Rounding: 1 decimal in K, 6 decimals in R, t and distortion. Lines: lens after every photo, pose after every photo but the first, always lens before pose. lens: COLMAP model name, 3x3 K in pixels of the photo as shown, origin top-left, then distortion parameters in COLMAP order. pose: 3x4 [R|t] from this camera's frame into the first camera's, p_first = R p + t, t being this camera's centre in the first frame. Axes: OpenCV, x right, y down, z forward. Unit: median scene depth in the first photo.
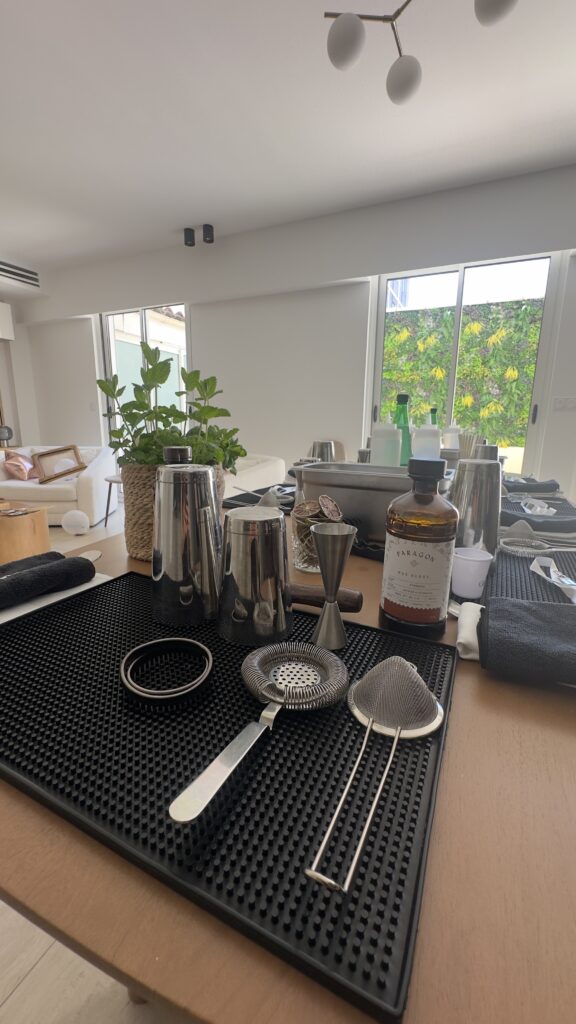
lens RADIAL K [[410.2, 0, 292.6], [0, 410.2, 508.4], [0, 0, 1]] dist [-0.001598, 0.000450]
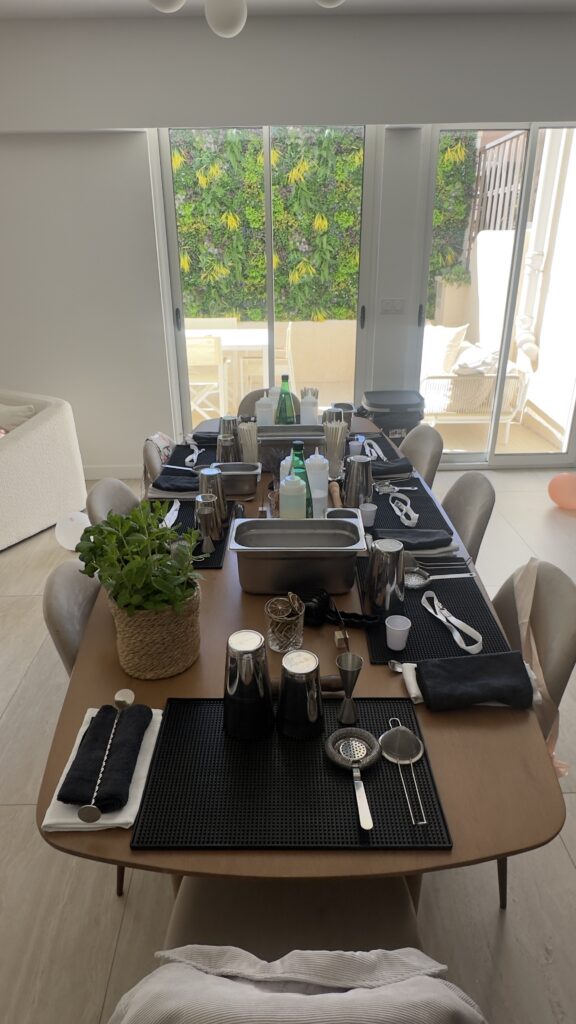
lens RADIAL K [[586.4, 0, 284.1], [0, 586.4, 514.6], [0, 0, 1]] dist [-0.002192, 0.000641]
pose [[0.903063, -0.204445, 0.377729, -0.061821], [0.115619, 0.962696, 0.244639, -0.076656], [-0.413653, -0.177252, 0.893013, -0.063455]]
